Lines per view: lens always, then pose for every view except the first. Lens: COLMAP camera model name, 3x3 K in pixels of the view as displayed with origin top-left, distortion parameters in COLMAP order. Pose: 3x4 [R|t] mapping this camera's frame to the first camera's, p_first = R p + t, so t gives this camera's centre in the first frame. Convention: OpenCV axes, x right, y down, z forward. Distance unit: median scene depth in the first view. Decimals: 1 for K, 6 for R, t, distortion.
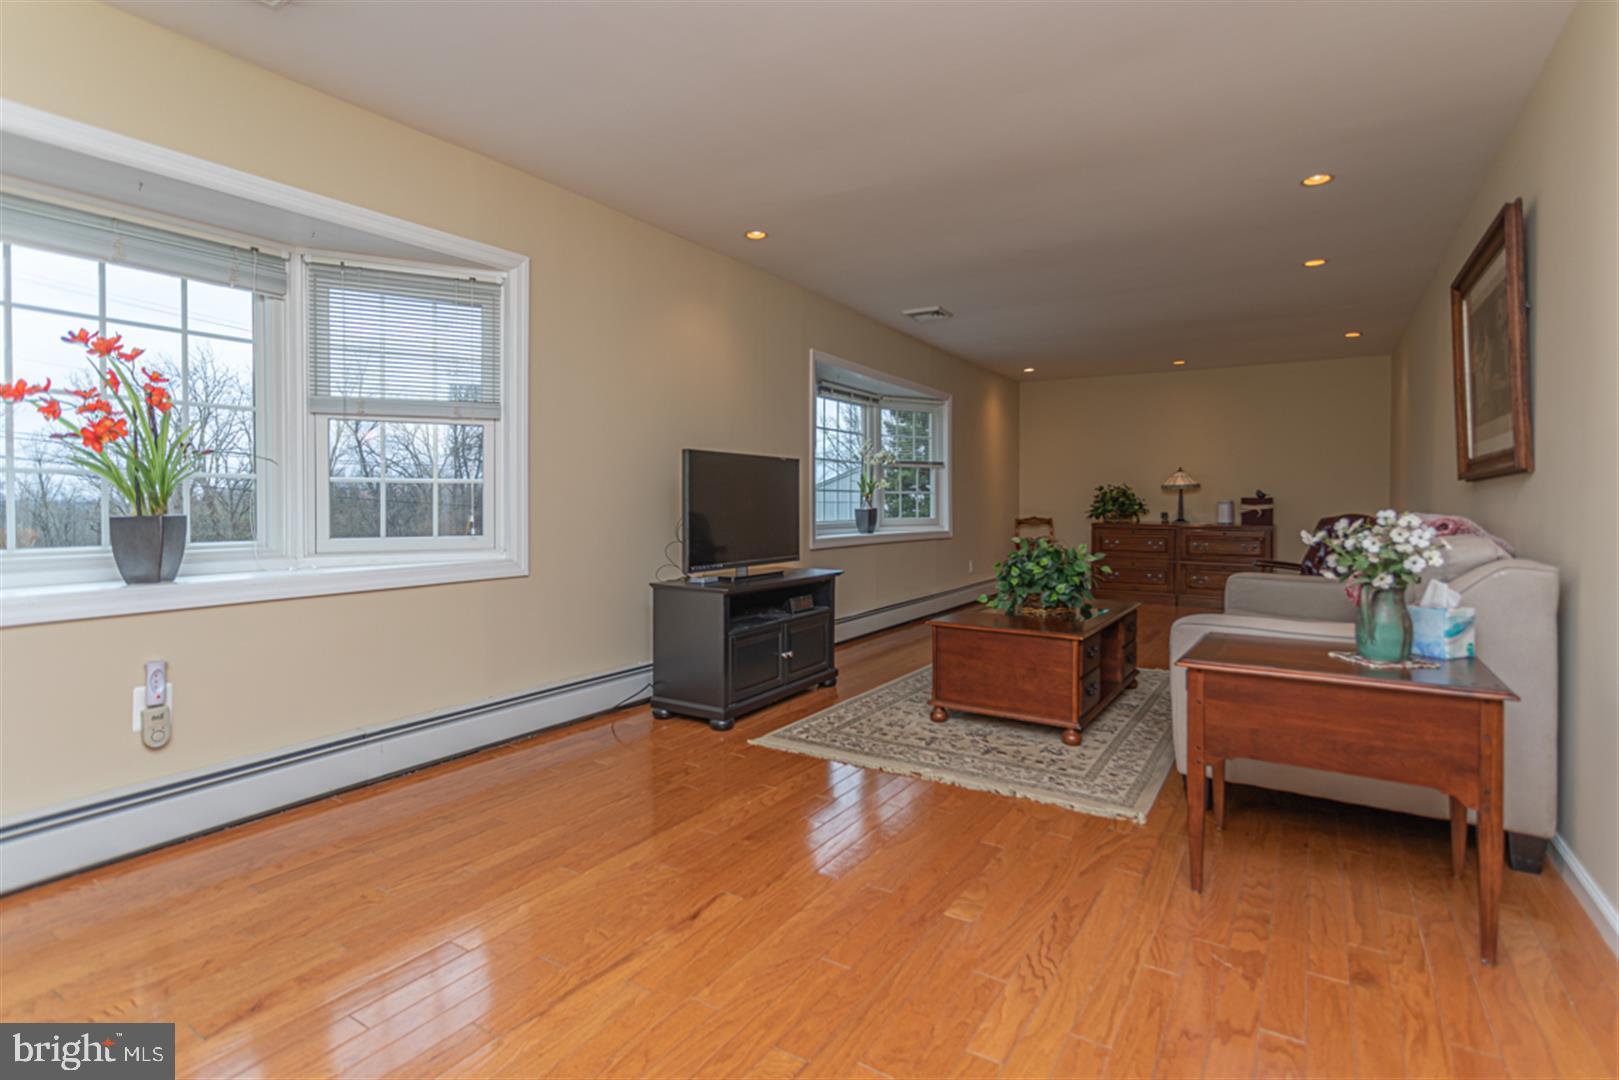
lens RADIAL K [[772.4, 0, 809.5], [0, 772.4, 540.0], [0, 0, 1]] dist [-0.004886, 0.000059]
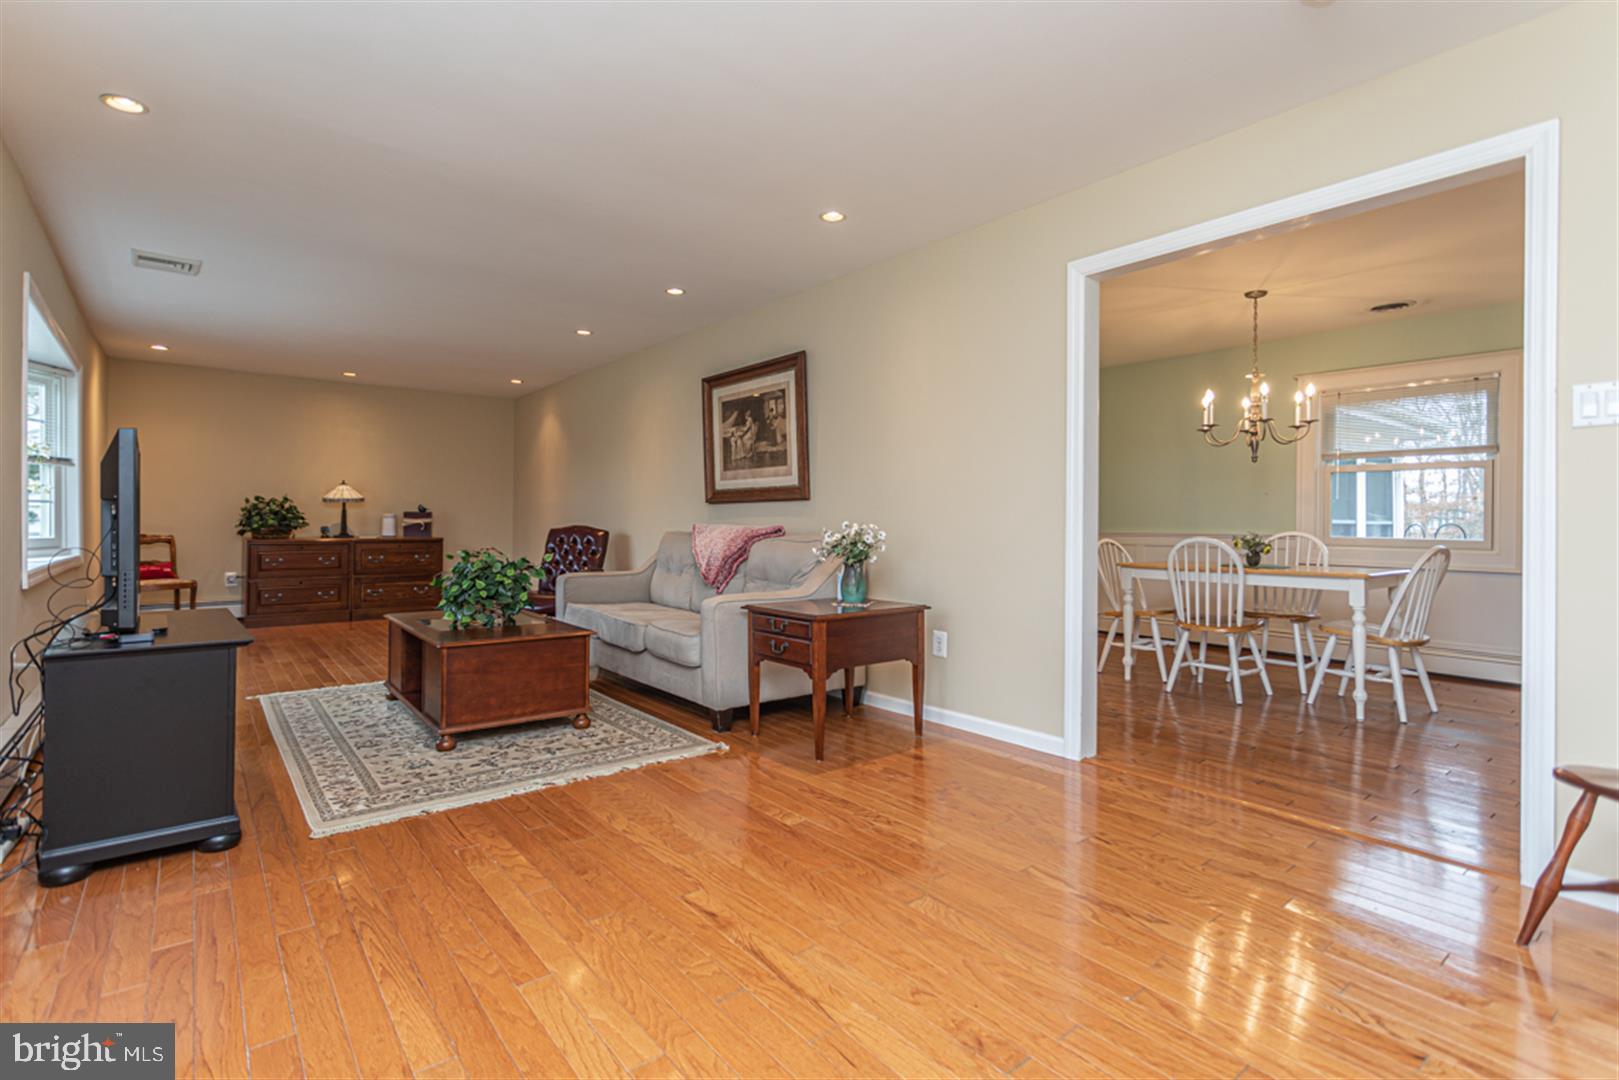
lens RADIAL K [[772.4, 0, 809.5], [0, 772.4, 540.0], [0, 0, 1]] dist [-0.004886, 0.000059]
pose [[0.329510, -0.026793, 0.943772, -0.622543], [0.044164, 0.998940, 0.012940, -0.012313], [-0.943119, 0.037417, 0.330344, 0.300509]]
